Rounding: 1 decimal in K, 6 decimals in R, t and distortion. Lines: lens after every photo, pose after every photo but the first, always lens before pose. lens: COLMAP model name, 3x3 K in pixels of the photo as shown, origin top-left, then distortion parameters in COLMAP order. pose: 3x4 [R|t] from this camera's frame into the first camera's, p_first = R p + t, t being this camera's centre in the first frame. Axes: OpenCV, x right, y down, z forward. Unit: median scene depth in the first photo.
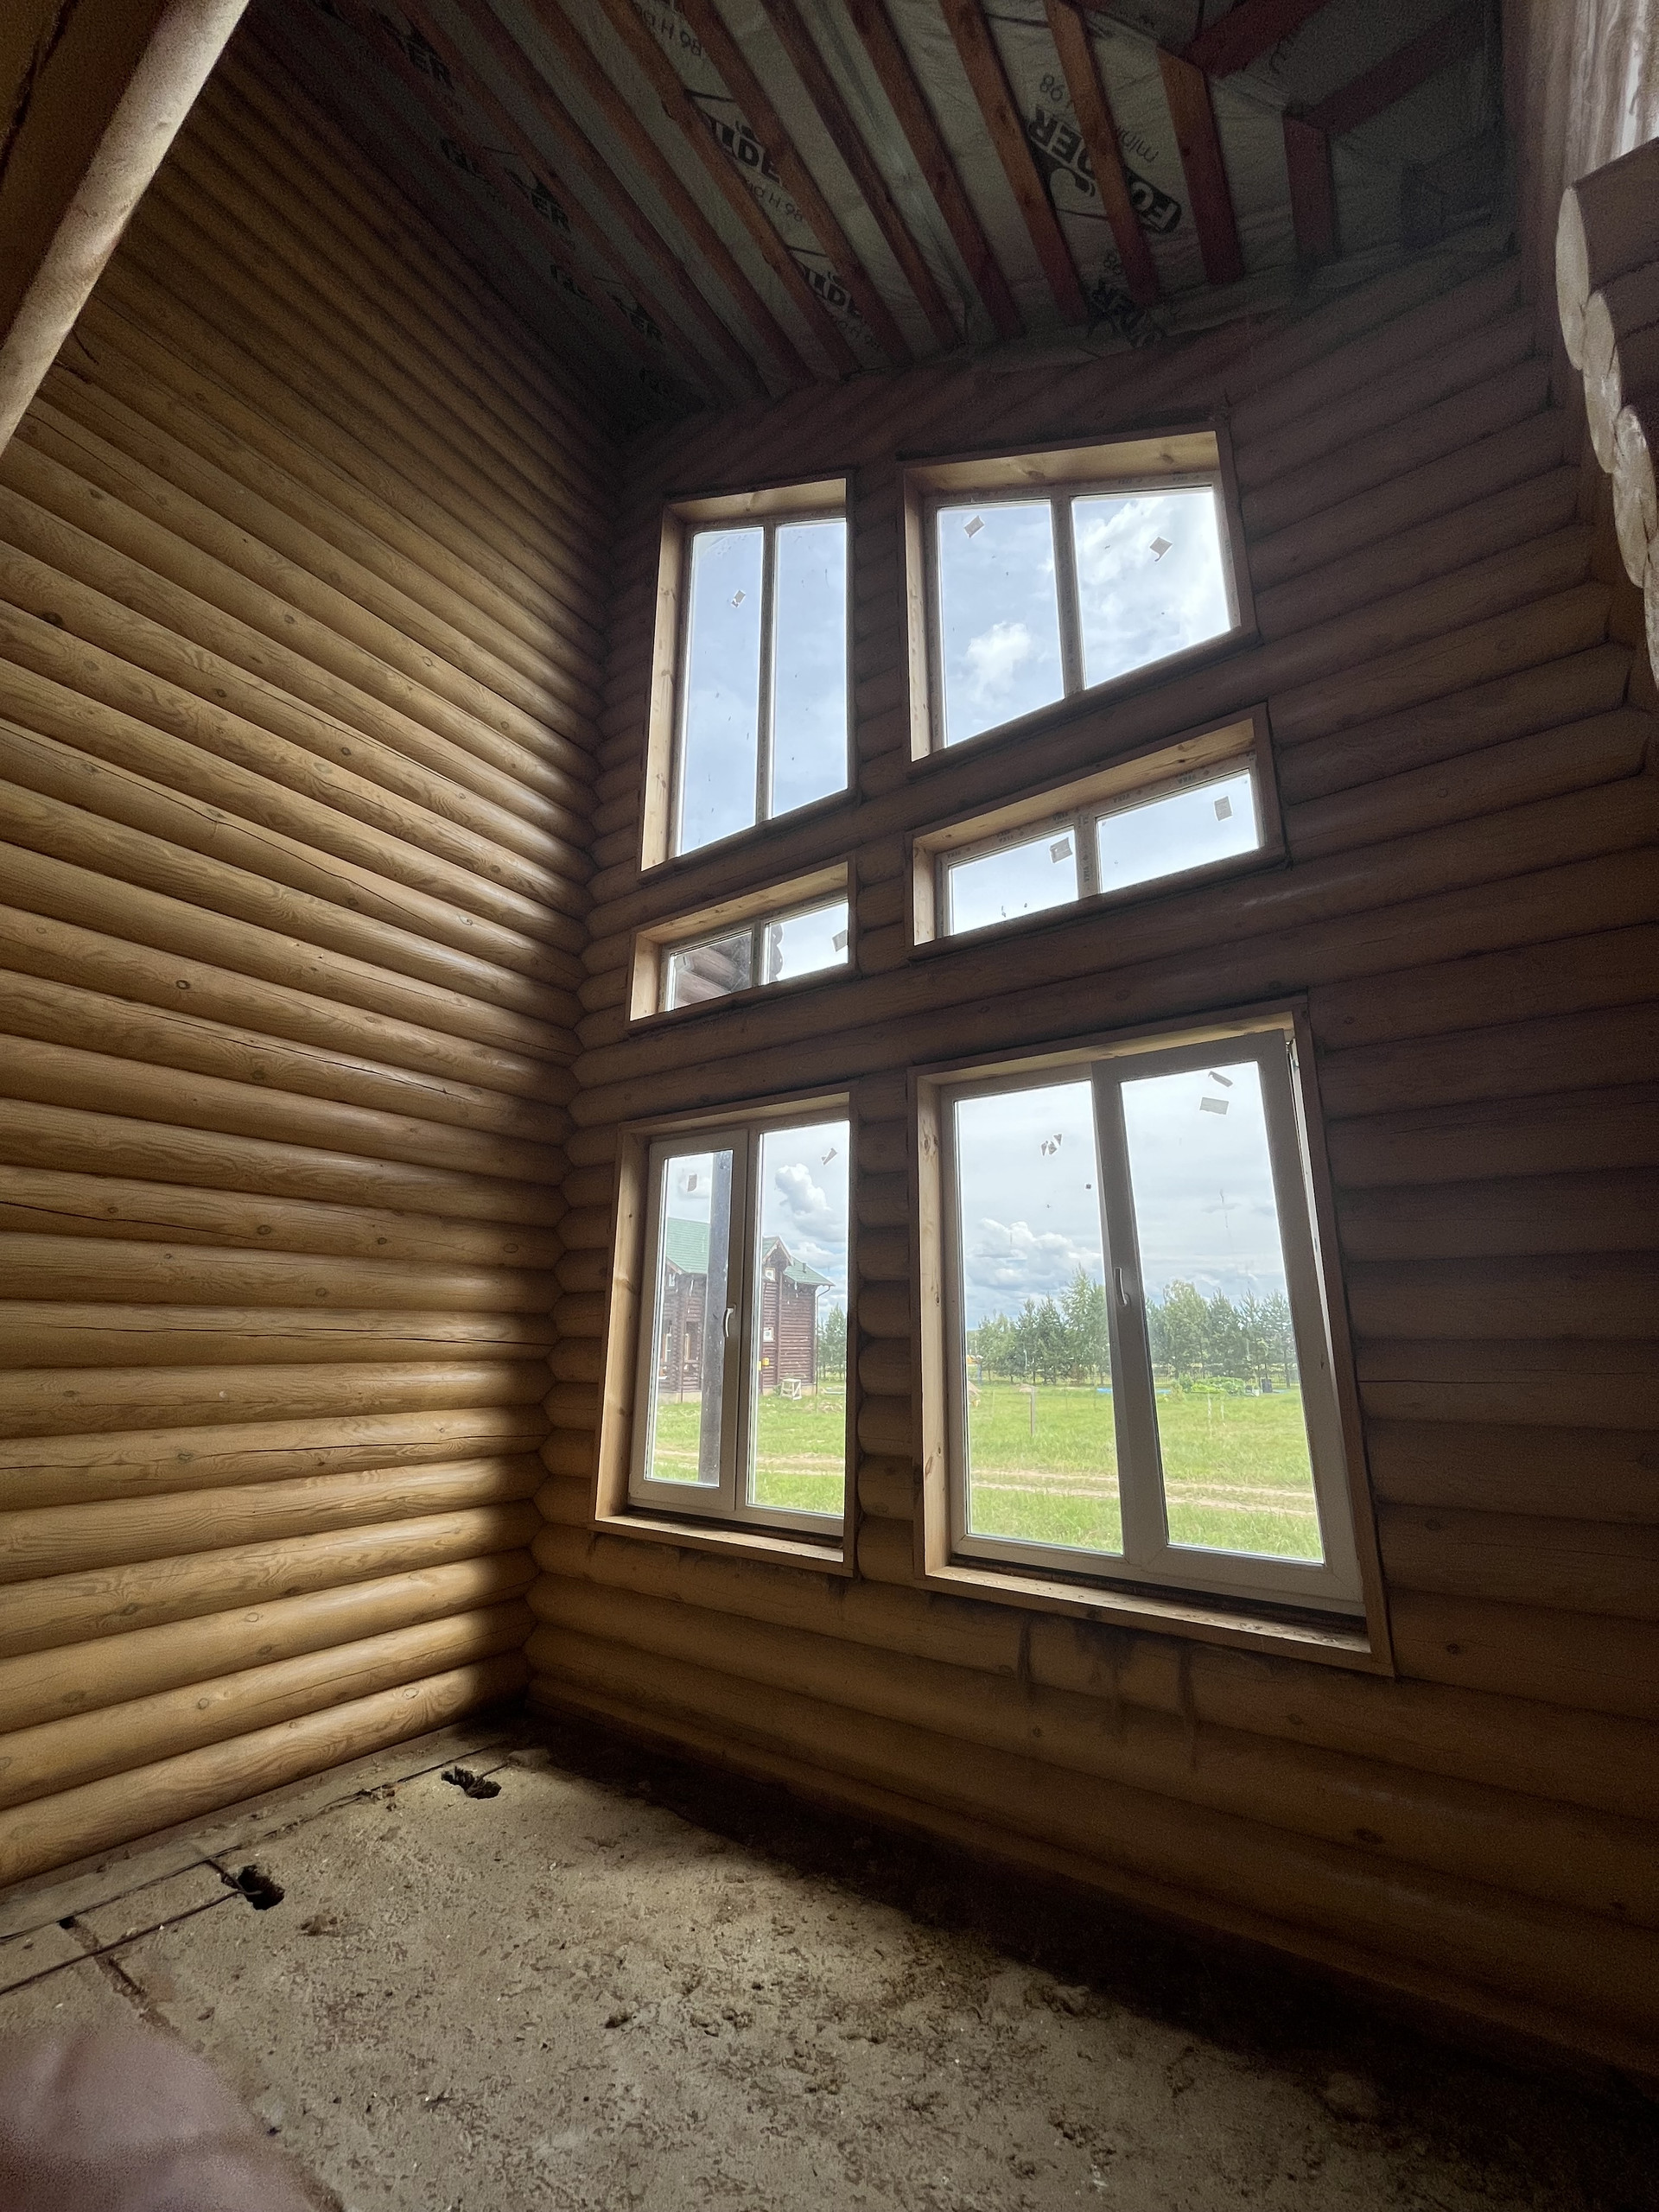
lens RADIAL K [[898.3, 0, 829.5], [0, 898.3, 1106.0], [0, 0, 1]] dist [0.000131, 0.000010]
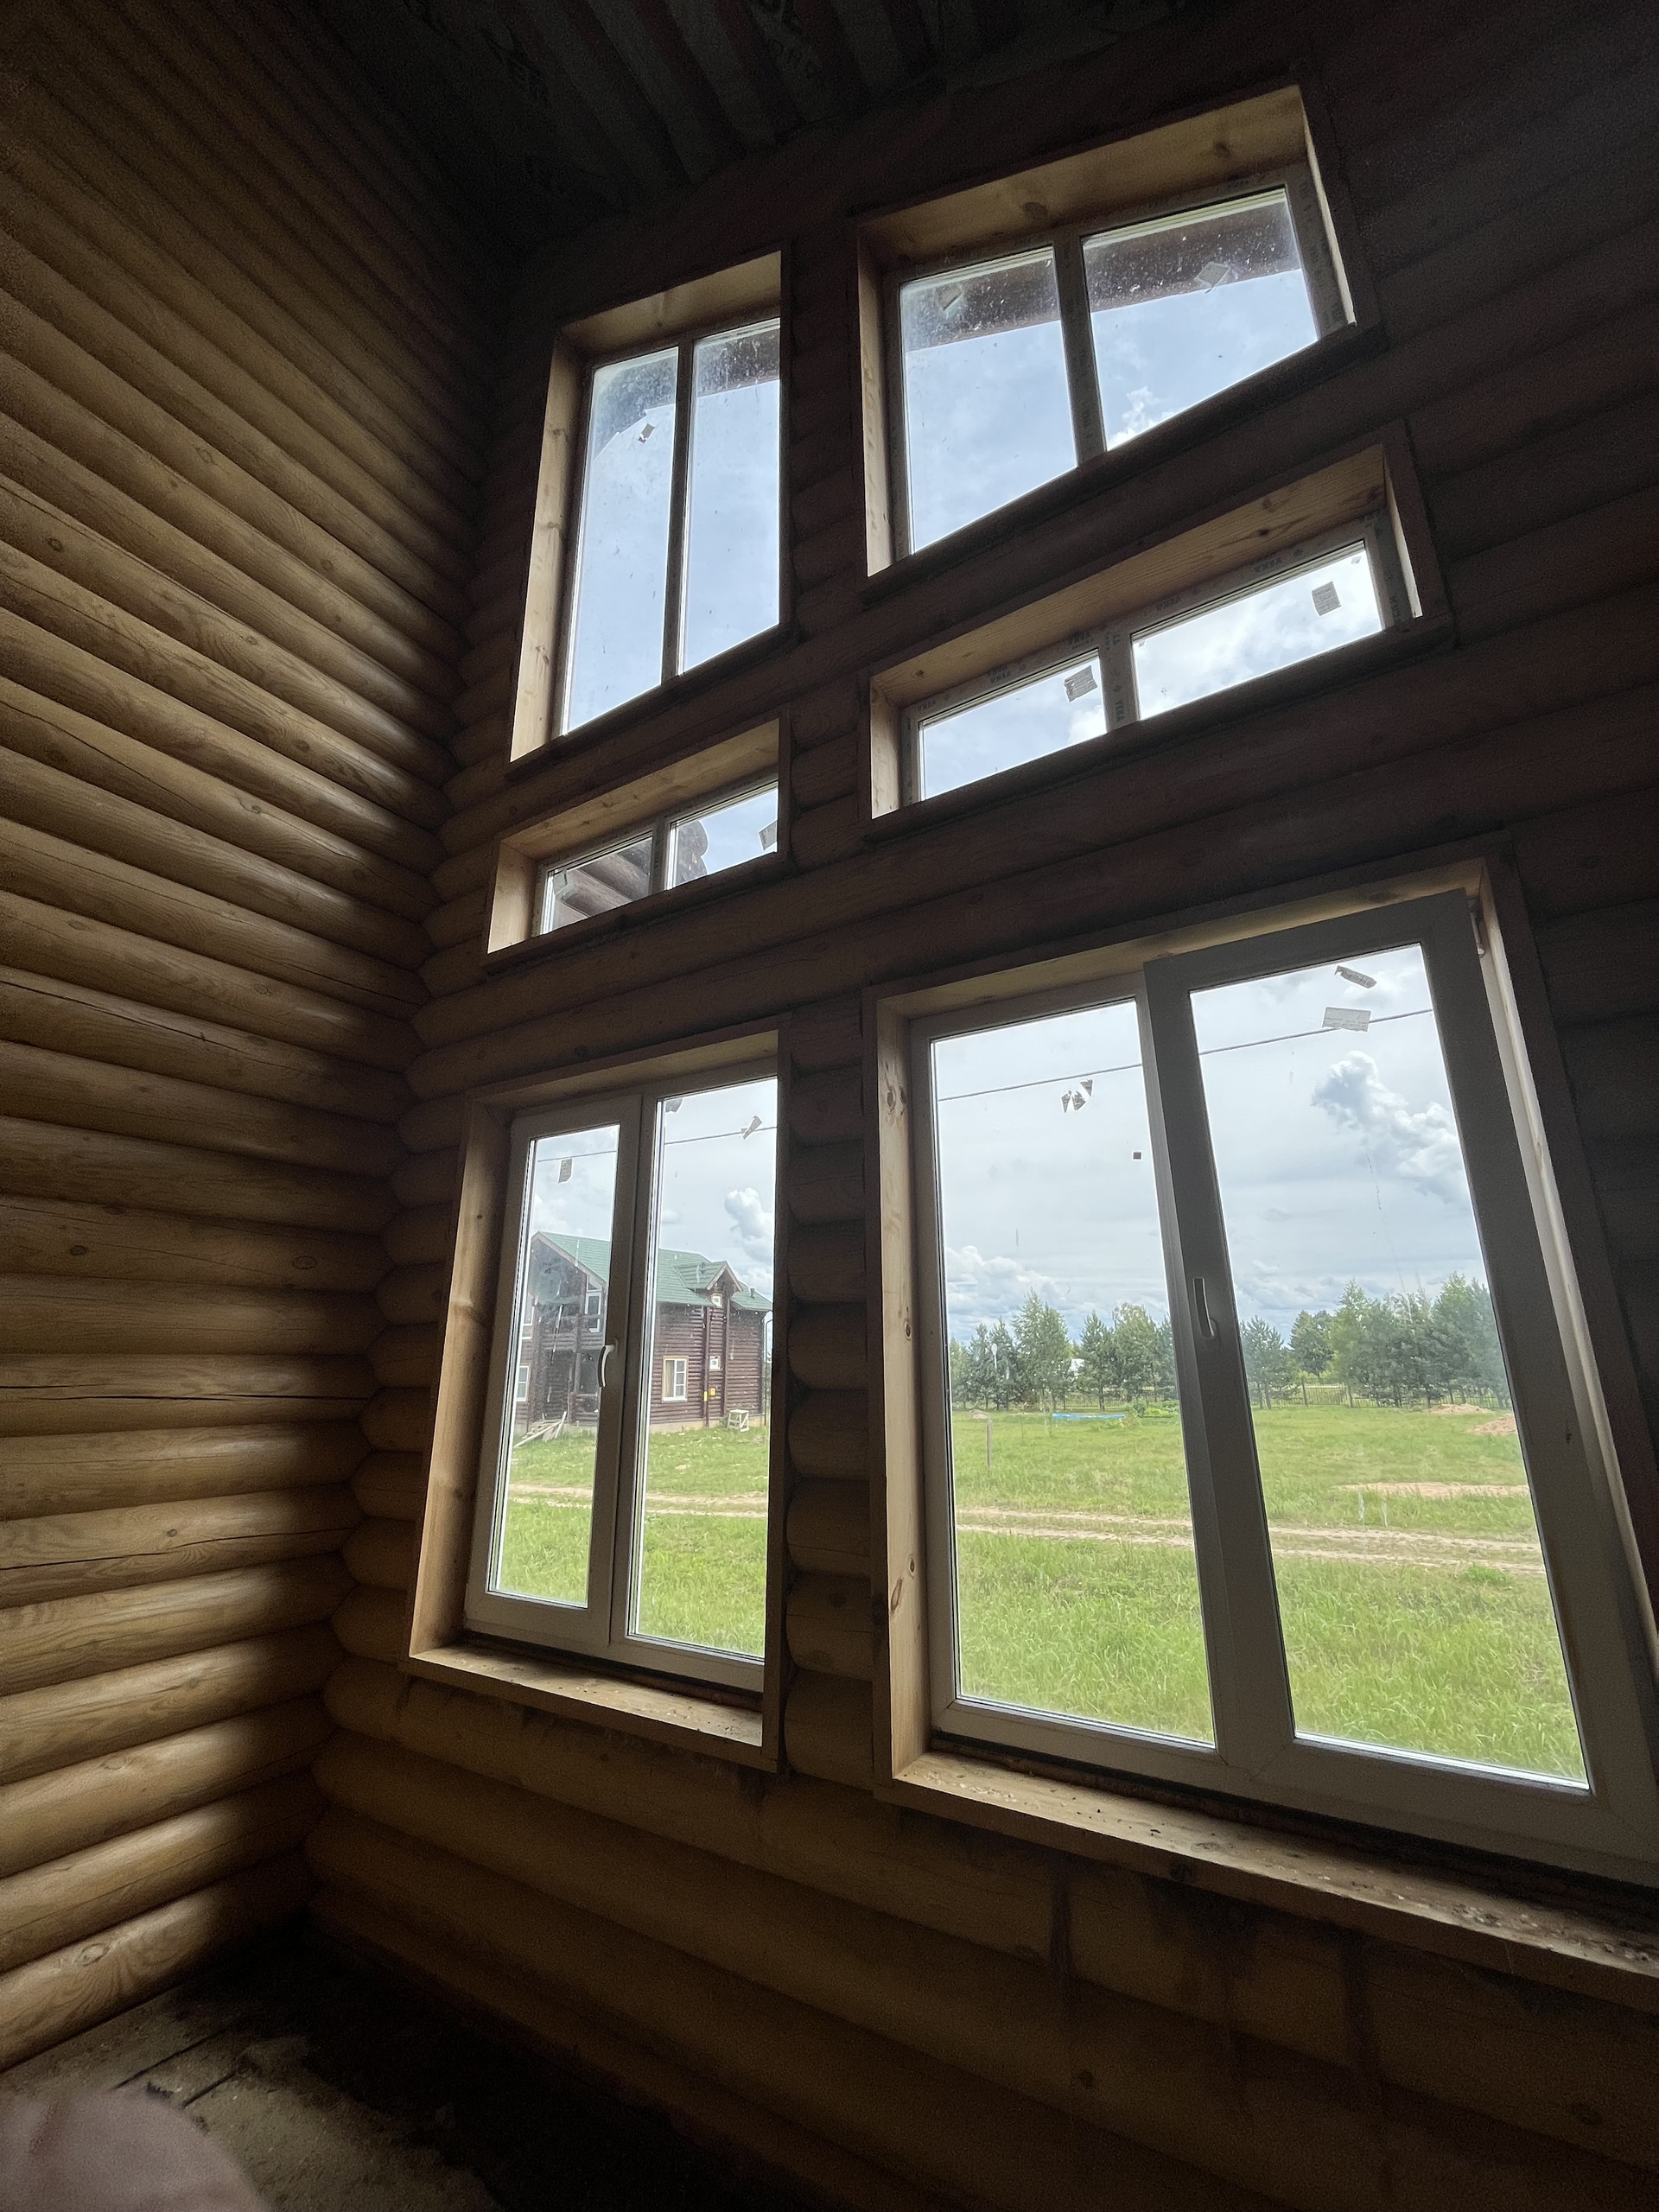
lens RADIAL K [[914.9, 0, 829.5], [0, 914.9, 1106.0], [0, 0, 1]] dist [-0.001053, -0.000090]
pose [[0.998512, 0.002040, 0.054503, 0.021691], [-0.000754, 0.999721, -0.023598, 0.056072], [-0.054536, 0.023522, 0.998235, 0.276592]]
